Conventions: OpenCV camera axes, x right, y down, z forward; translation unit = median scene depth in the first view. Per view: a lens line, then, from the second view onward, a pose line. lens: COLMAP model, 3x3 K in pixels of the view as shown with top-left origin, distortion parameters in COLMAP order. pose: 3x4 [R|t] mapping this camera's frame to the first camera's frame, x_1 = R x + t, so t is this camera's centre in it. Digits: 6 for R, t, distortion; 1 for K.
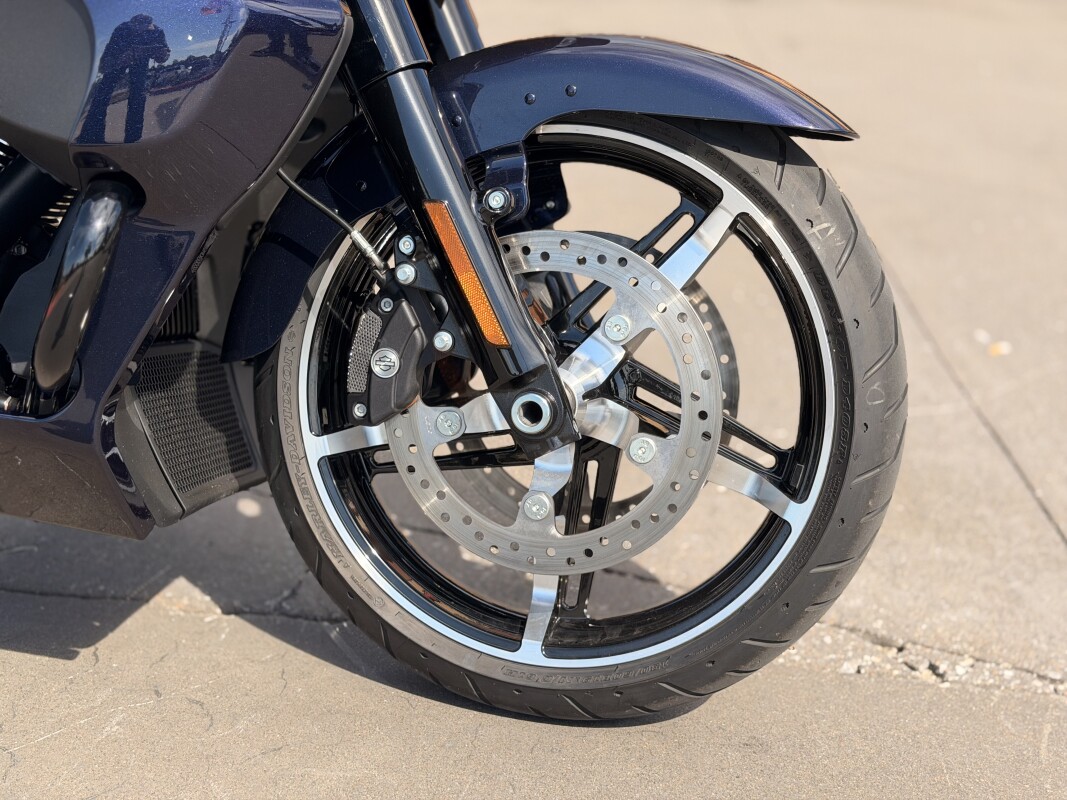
lens RADIAL K [[1527.5, 0, 532.5], [0, 1527.5, 398.9], [0, 0, 1]] dist [0.027155, 0.000000]
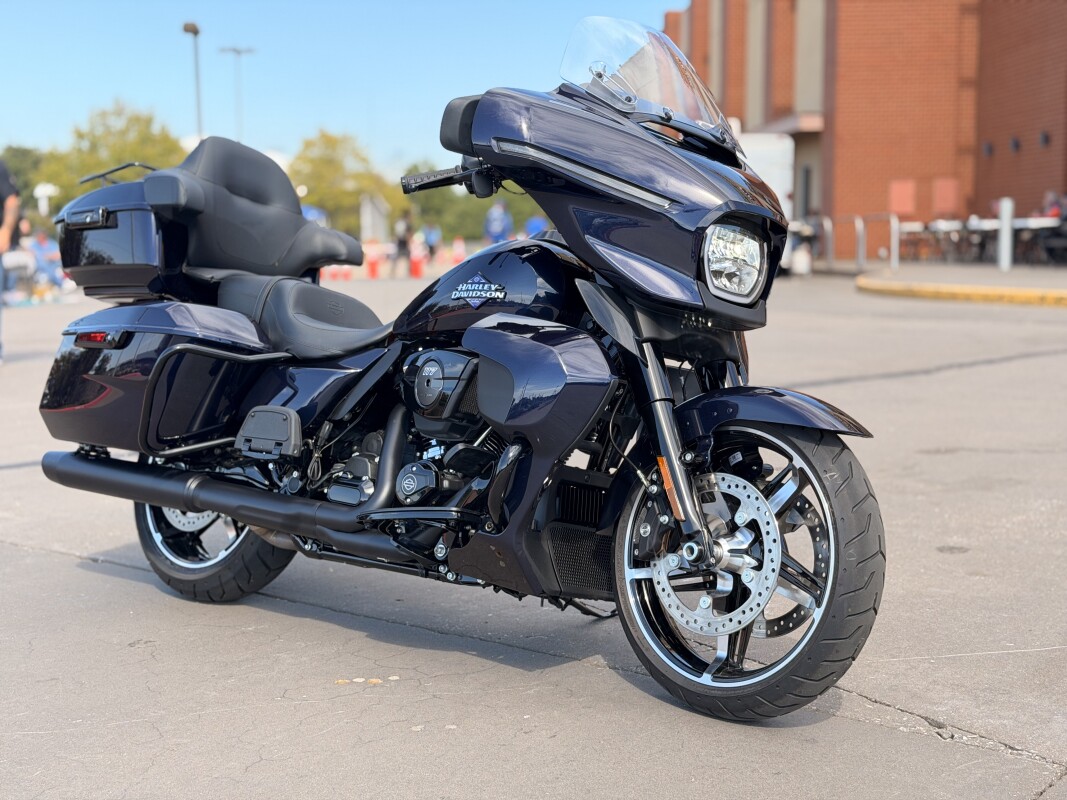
lens RADIAL K [[1527.5, 0, 536.0], [0, 1527.5, 402.0], [0, 0, 1]] dist [0.027155, 0.000000]
pose [[0.843131, 0.003010, -0.537700, 0.943835], [-0.137825, 0.967787, -0.210697, 0.280909], [0.519744, 0.251754, 0.816386, -0.920721]]
